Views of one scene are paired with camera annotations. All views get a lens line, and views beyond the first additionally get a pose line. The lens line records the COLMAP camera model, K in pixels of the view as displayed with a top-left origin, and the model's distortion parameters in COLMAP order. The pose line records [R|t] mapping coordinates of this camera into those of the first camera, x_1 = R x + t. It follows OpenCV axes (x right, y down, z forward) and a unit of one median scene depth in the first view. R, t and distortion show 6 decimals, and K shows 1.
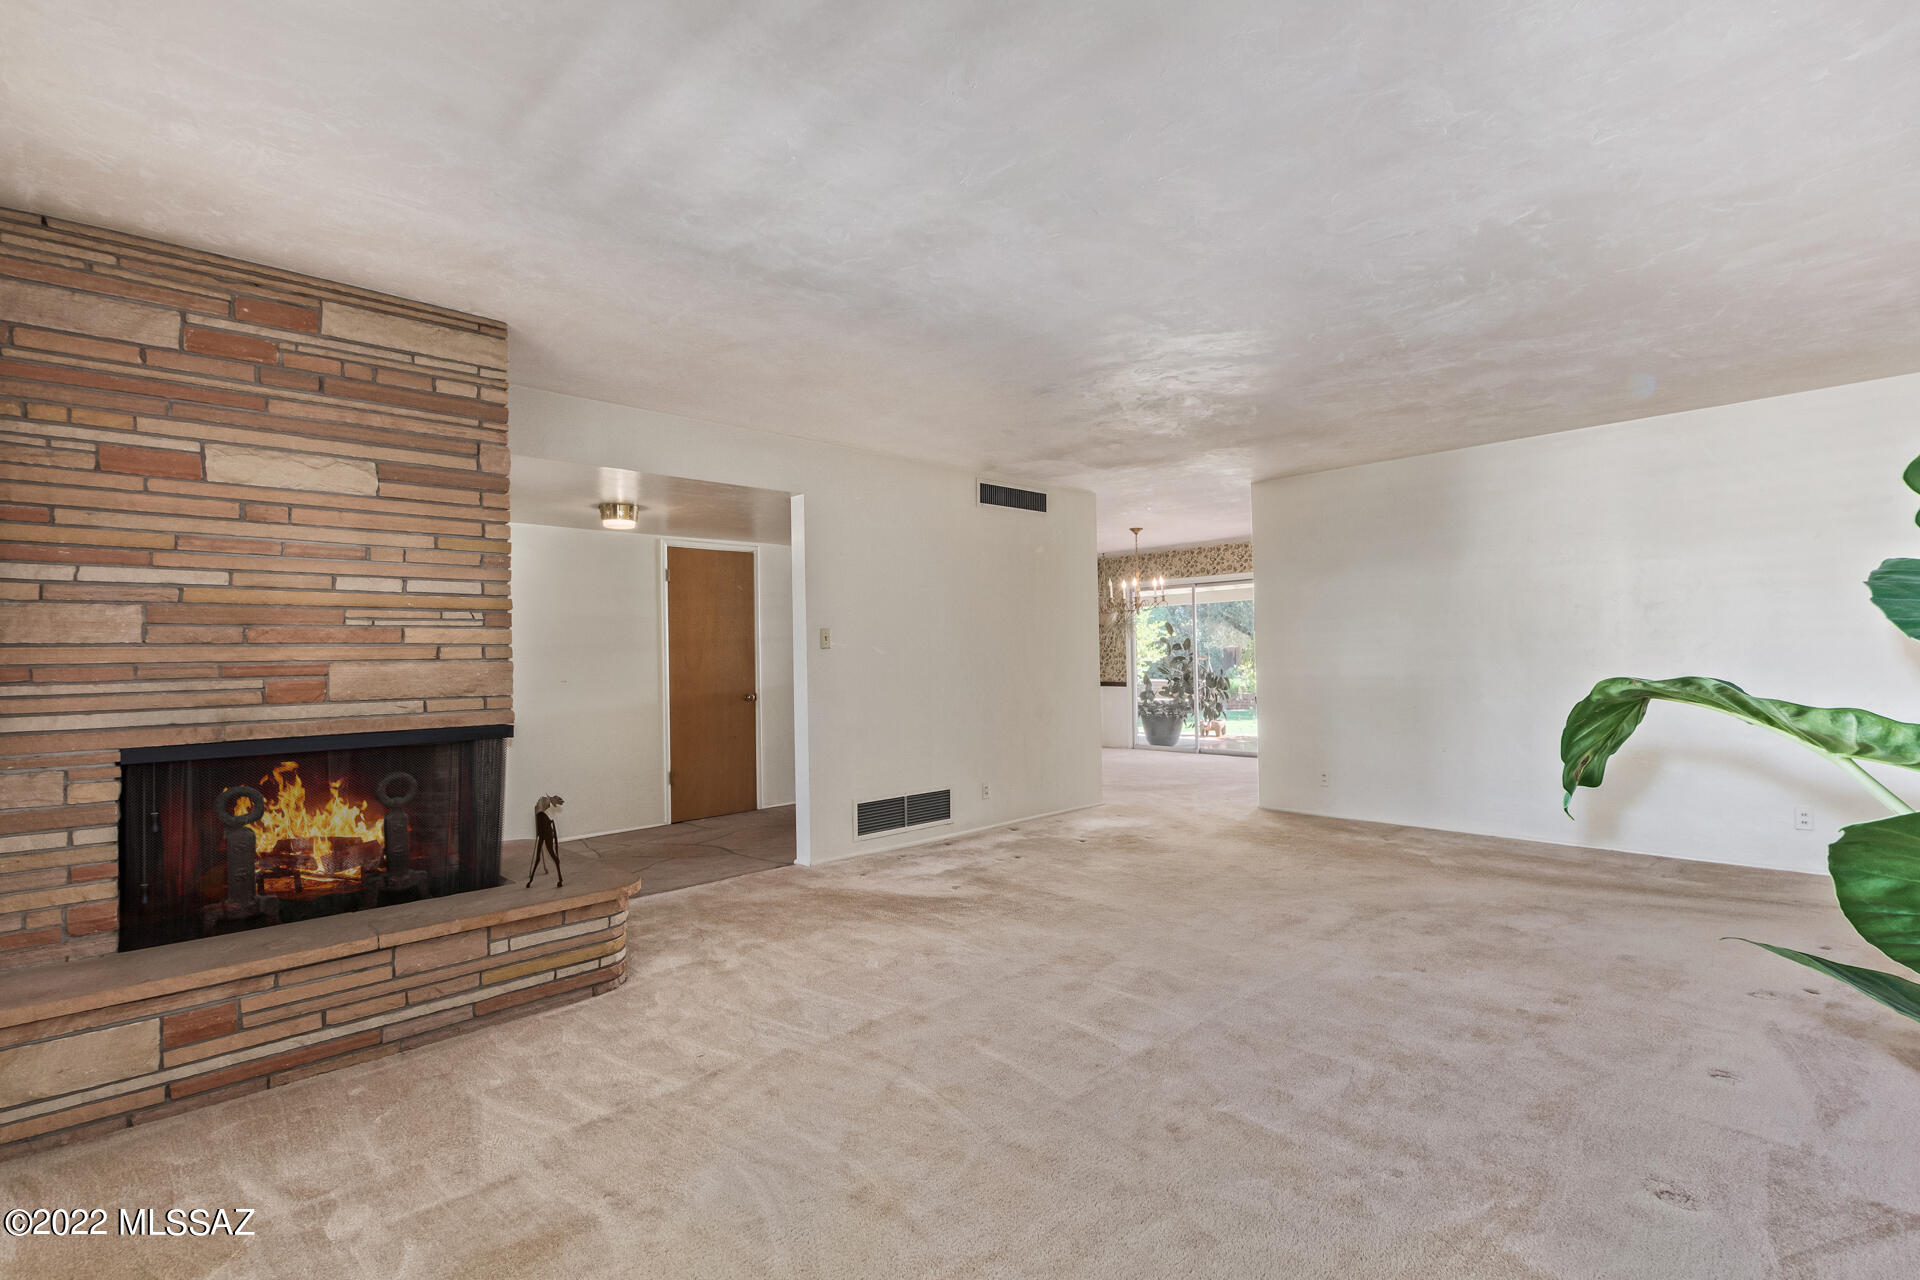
lens RADIAL K [[884.3, 0, 959.1], [0, 884.3, 648.9], [0, 0, 1]] dist [0.004687, 0.000054]
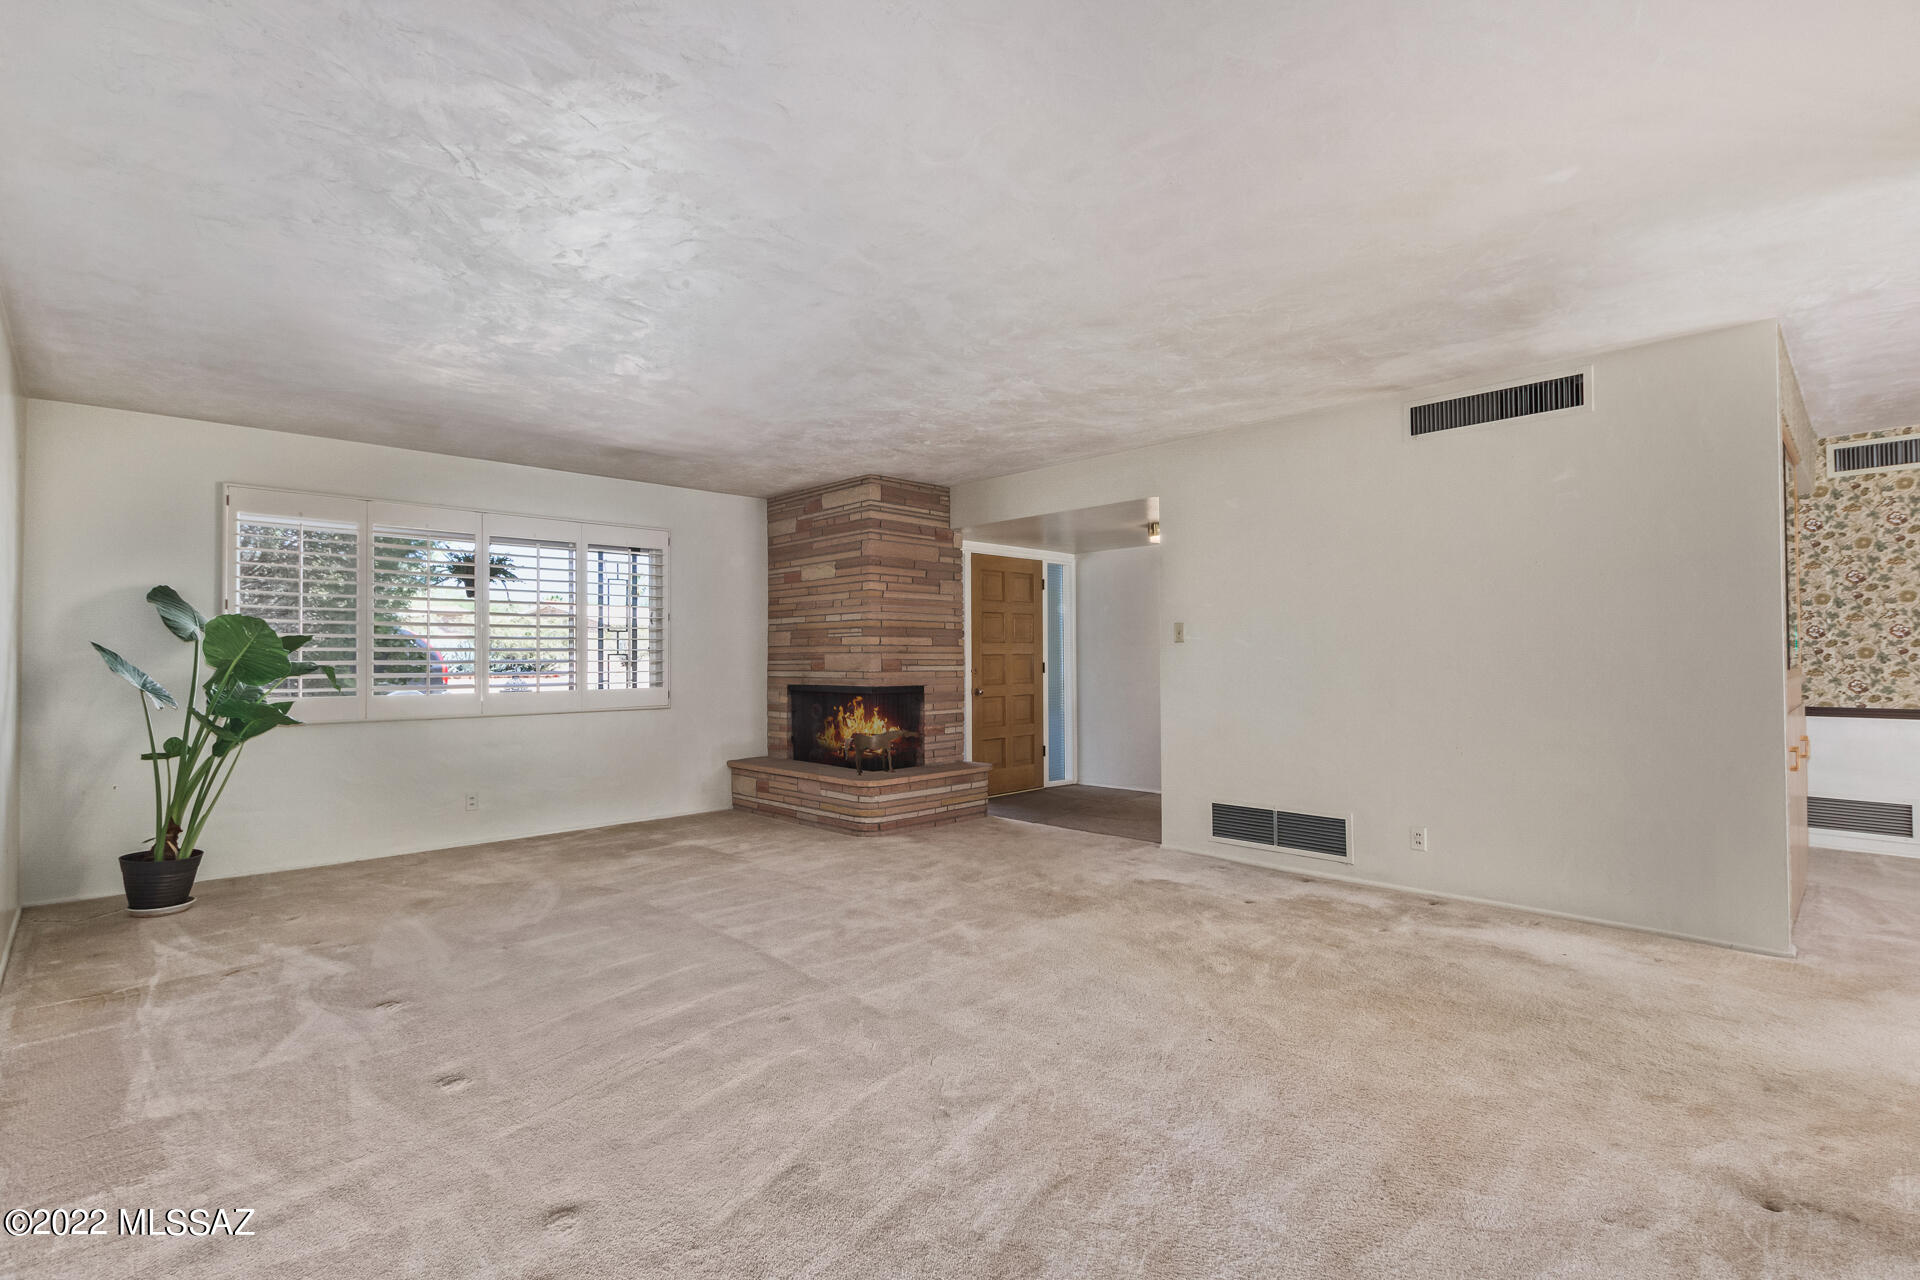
lens RADIAL K [[884.3, 0, 958.4], [0, 884.3, 643.9], [0, 0, 1]] dist [0.004687, 0.000054]
pose [[0.005596, 0.012911, -0.999901, 1.533891], [0.021587, 0.999682, 0.013029, -0.030773], [0.999751, -0.021658, 0.005316, 1.305730]]
